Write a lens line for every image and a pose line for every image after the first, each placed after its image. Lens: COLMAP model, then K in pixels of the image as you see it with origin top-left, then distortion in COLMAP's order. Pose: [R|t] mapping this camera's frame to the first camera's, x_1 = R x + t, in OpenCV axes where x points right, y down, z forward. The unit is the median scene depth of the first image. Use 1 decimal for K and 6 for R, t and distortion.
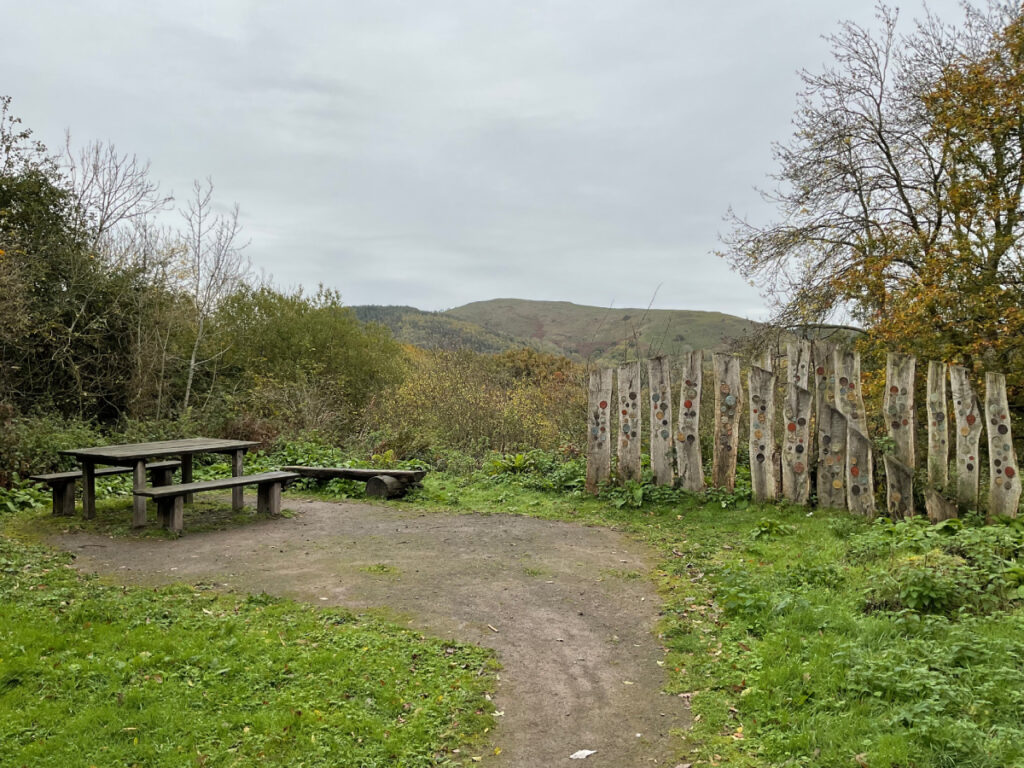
lens RADIAL K [[877.0, 0, 512.0], [0, 877.0, 384.0], [0, 0, 1]] dist [0.106133, -0.205304]
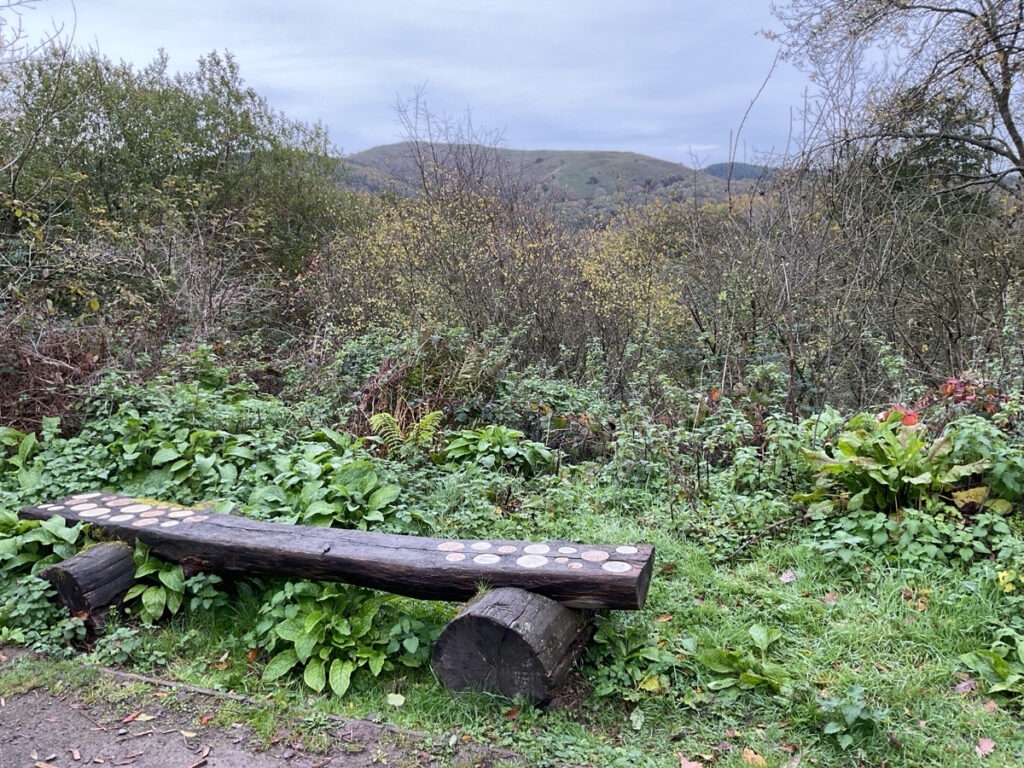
lens RADIAL K [[877.0, 0, 512.0], [0, 877.0, 384.0], [0, 0, 1]] dist [0.106133, -0.205304]
pose [[0.994473, -0.045002, 0.094859, -0.094810], [0.028244, 0.984845, 0.171119, 0.004371], [-0.101122, -0.167494, 0.980673, 0.449065]]
